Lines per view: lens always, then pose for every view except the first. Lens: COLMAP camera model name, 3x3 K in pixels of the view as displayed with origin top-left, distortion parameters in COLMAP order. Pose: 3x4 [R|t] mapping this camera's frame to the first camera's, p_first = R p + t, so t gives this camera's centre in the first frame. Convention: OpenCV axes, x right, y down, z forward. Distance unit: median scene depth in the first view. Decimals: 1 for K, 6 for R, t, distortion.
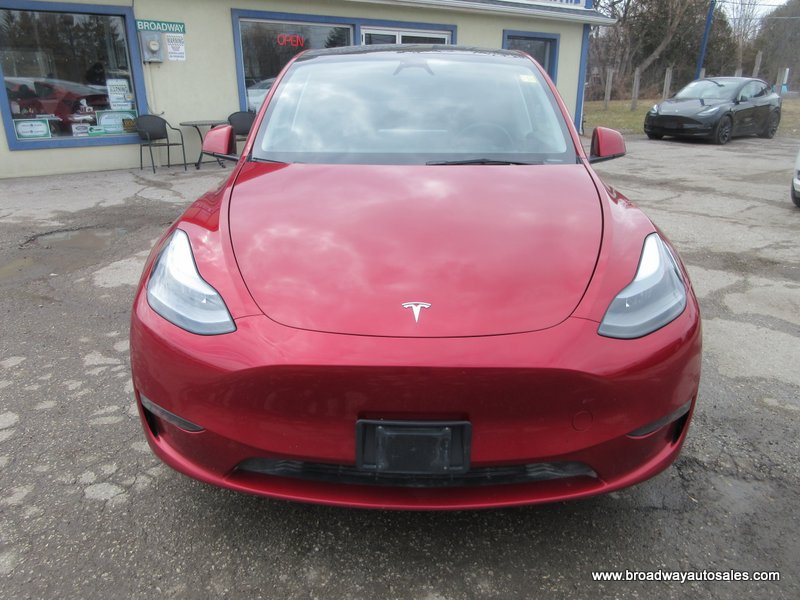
lens RADIAL K [[605.7, 0, 399.1], [0, 605.7, 299.2], [0, 0, 1]] dist [0.015624, -0.005665]
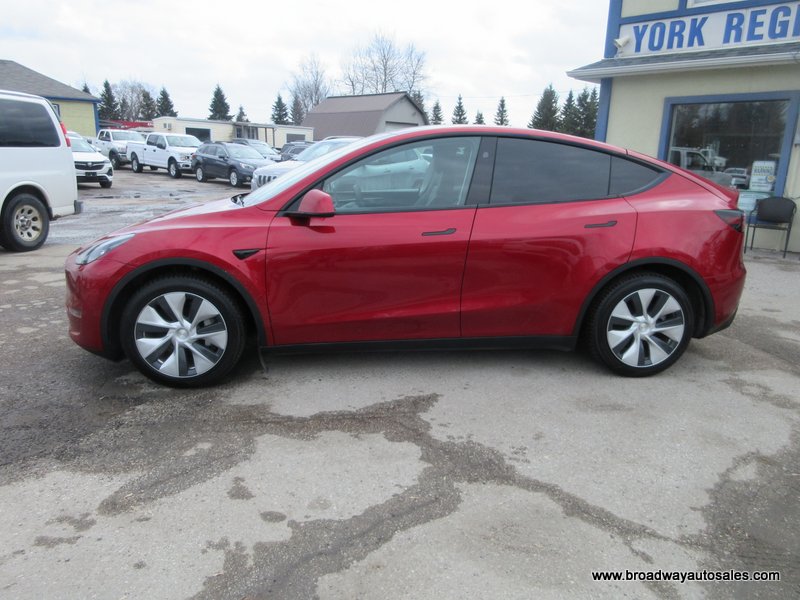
lens RADIAL K [[605.7, 0, 402.6], [0, 605.7, 303.0], [0, 0, 1]] dist [0.015624, -0.005665]
pose [[0.132596, 0.242095, -0.961149, 1.019847], [-0.359070, 0.915576, 0.181080, -0.236085], [0.923844, 0.321110, 0.208331, 0.645828]]
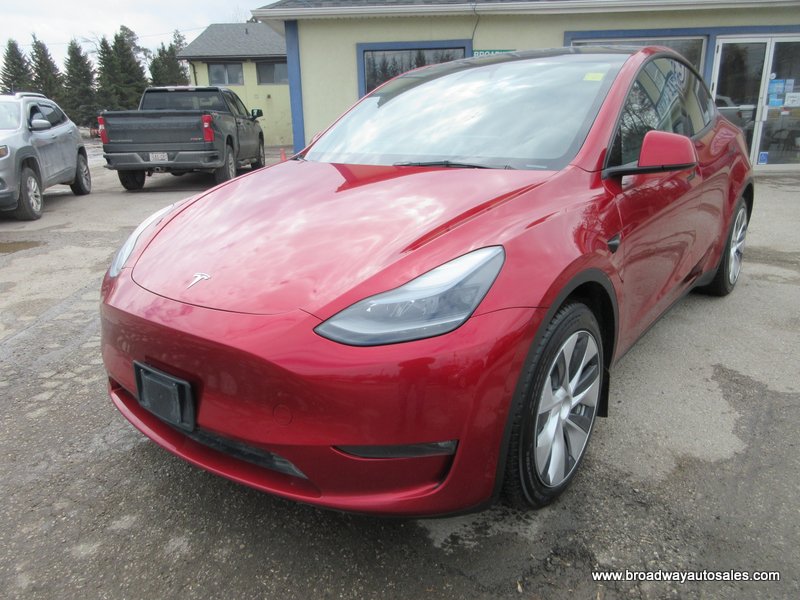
lens RADIAL K [[605.7, 0, 398.5], [0, 605.7, 298.2], [0, 0, 1]] dist [0.015624, -0.005665]
pose [[0.796843, 0.157536, -0.583288, 0.372126], [-0.180530, 0.983386, 0.018969, -0.014159], [0.576585, 0.090185, 0.812044, 0.112390]]
